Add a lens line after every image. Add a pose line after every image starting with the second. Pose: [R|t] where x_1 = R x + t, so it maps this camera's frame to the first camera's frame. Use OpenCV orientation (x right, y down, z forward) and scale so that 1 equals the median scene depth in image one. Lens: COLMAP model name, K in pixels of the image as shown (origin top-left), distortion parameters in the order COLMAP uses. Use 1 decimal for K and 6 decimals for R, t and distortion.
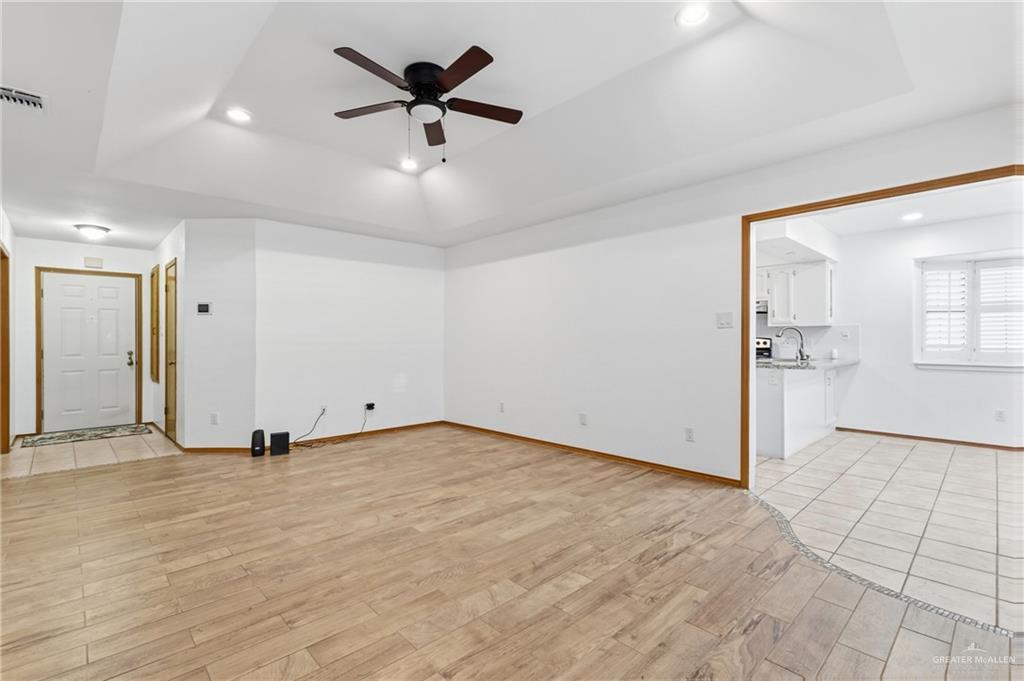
lens RADIAL K [[468.1, 0, 515.8], [0, 468.1, 339.3], [0, 0, 1]] dist [0.001665, -0.001701]
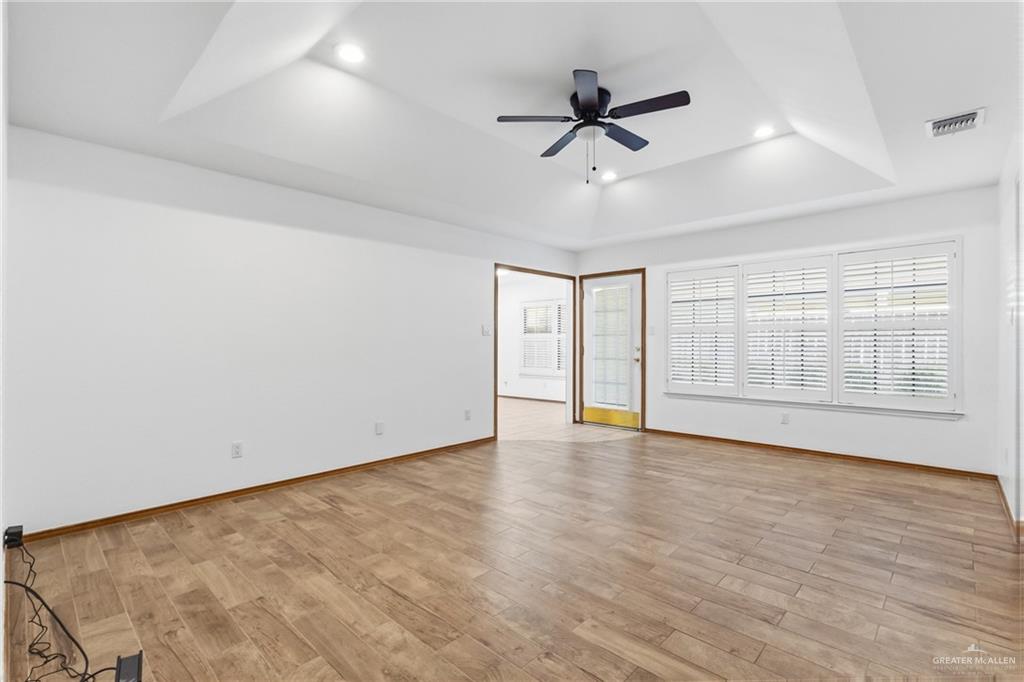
lens RADIAL K [[468.1, 0, 515.3], [0, 468.1, 342.6], [0, 0, 1]] dist [0.001665, -0.001701]
pose [[-0.055621, 0.008383, 0.998417, -1.255387], [0.002853, 0.999962, -0.008237, 0.013462], [-0.998448, 0.002391, -0.055642, 1.227168]]
